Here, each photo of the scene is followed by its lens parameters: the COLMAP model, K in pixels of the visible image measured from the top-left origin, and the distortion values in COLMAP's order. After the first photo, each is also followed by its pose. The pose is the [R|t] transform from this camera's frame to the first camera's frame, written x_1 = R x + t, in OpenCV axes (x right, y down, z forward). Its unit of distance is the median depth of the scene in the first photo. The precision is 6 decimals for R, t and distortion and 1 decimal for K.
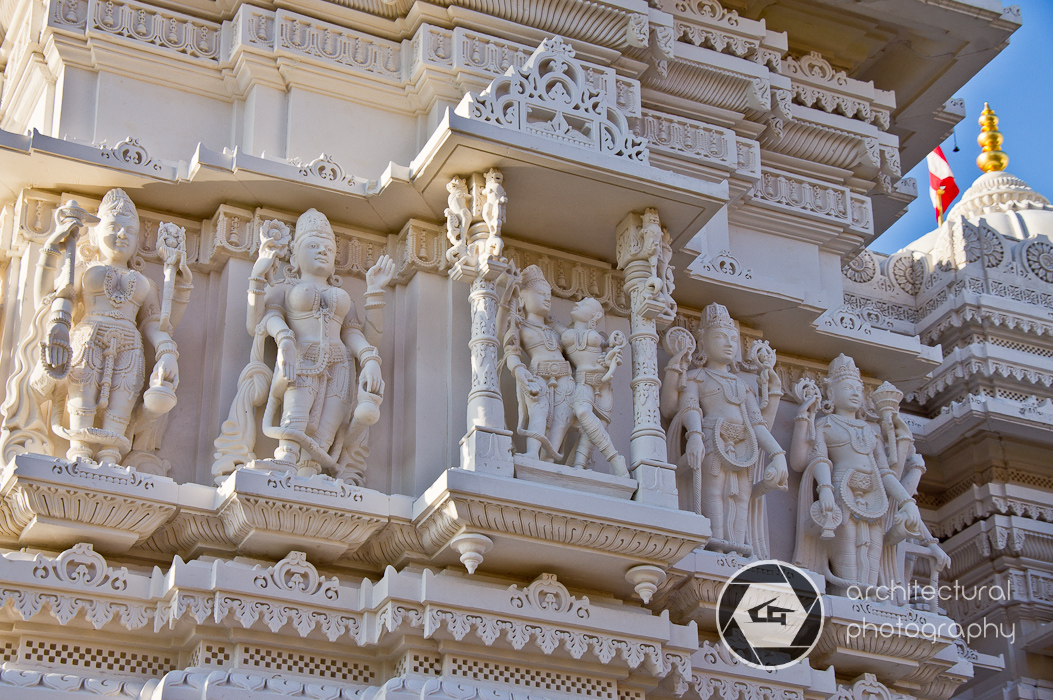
lens RADIAL K [[2155.1, 0, 526.5], [0, 2155.1, 350.0], [0, 0, 1]] dist [0.325092, 0.384310]
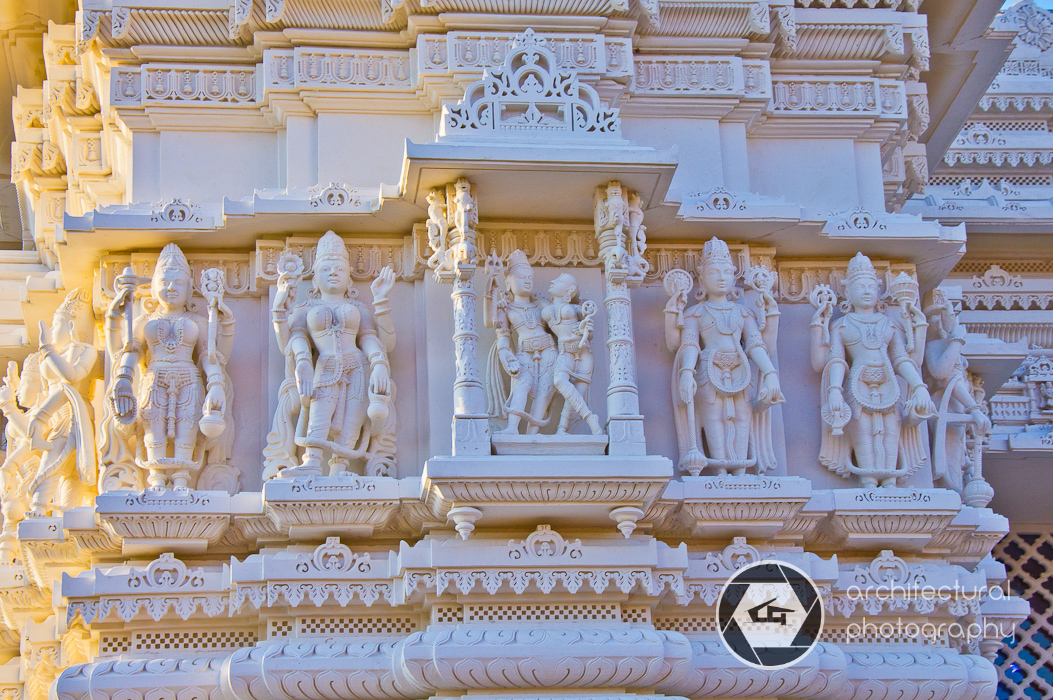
lens RADIAL K [[2416.9, 0, 526.5], [0, 2416.9, 350.0], [0, 0, 1]] dist [0.314467, -0.129333]
pose [[0.952941, -0.139791, -0.269001, 0.355699], [0.175106, 0.978159, 0.111998, -0.134151], [0.247470, -0.153831, 0.956606, -0.242743]]
